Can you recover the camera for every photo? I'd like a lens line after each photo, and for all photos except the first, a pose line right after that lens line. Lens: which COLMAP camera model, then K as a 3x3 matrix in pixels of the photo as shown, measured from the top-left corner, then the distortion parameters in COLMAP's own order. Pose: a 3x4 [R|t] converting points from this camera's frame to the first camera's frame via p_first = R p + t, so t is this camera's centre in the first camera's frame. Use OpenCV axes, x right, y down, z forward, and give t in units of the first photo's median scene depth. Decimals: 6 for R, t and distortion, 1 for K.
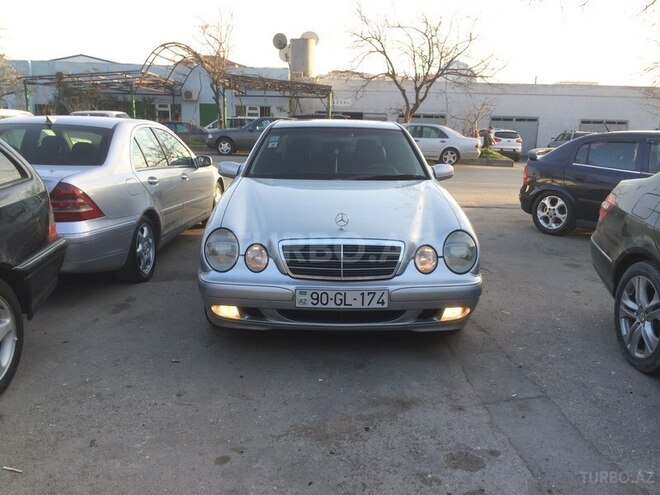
lens RADIAL K [[570.5, 0, 333.0], [0, 570.5, 248.5], [0, 0, 1]] dist [0.079250, -0.108580]
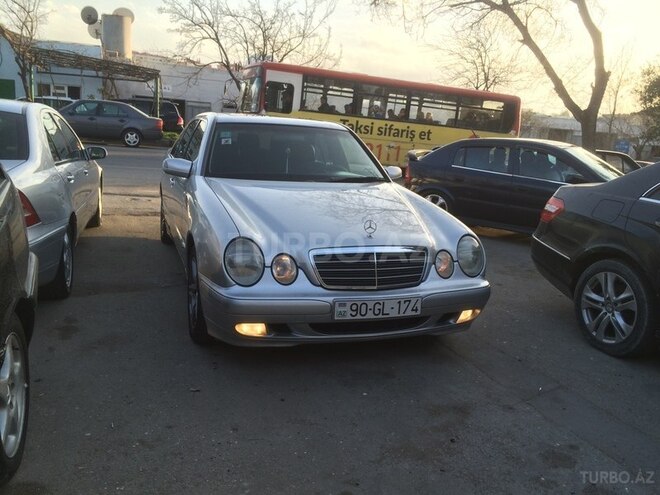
lens RADIAL K [[570.5, 0, 334.3], [0, 570.5, 248.6], [0, 0, 1]] dist [0.079250, -0.108580]
pose [[0.942429, -0.026285, 0.333371, -0.363275], [0.020947, 0.999588, 0.019597, -0.032983], [-0.333749, -0.011485, 0.942592, 0.104784]]
